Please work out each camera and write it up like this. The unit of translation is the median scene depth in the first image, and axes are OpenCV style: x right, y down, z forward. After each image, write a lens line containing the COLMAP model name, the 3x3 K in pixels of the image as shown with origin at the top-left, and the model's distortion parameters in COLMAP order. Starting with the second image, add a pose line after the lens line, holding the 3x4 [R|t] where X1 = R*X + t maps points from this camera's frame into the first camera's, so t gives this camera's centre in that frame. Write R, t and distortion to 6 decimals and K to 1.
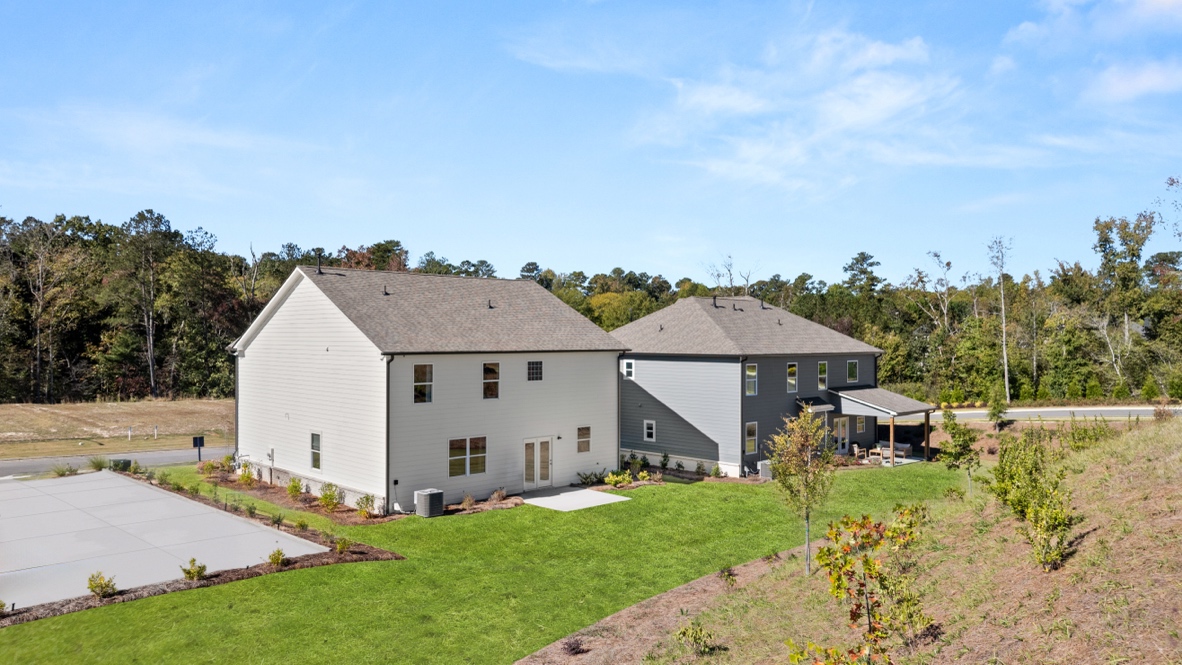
lens RADIAL K [[828.4, 0, 591.0], [0, 828.4, 332.5], [0, 0, 1]] dist [-0.007746, -0.003555]
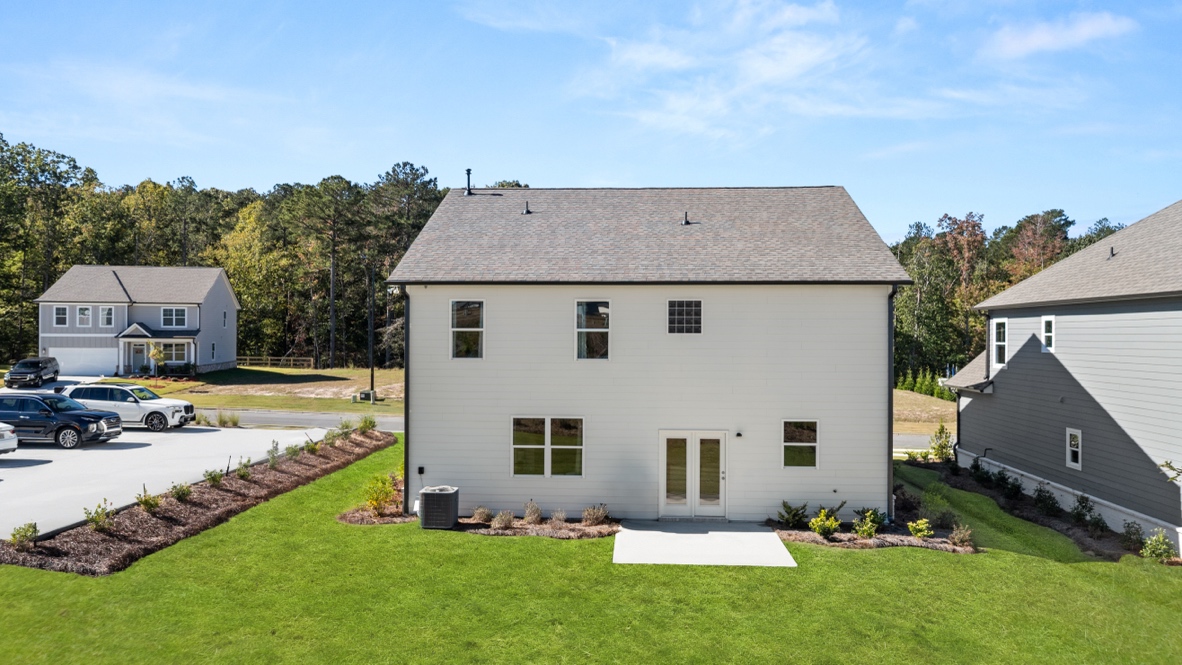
lens RADIAL K [[828.4, 0, 591.0], [0, 828.4, 332.5], [0, 0, 1]] dist [-0.007746, -0.003555]
pose [[0.696140, 0.007365, -0.717868, 0.310955], [0.000058, 0.999947, 0.010315, 0.051676], [0.717906, -0.007222, 0.696103, 0.544075]]
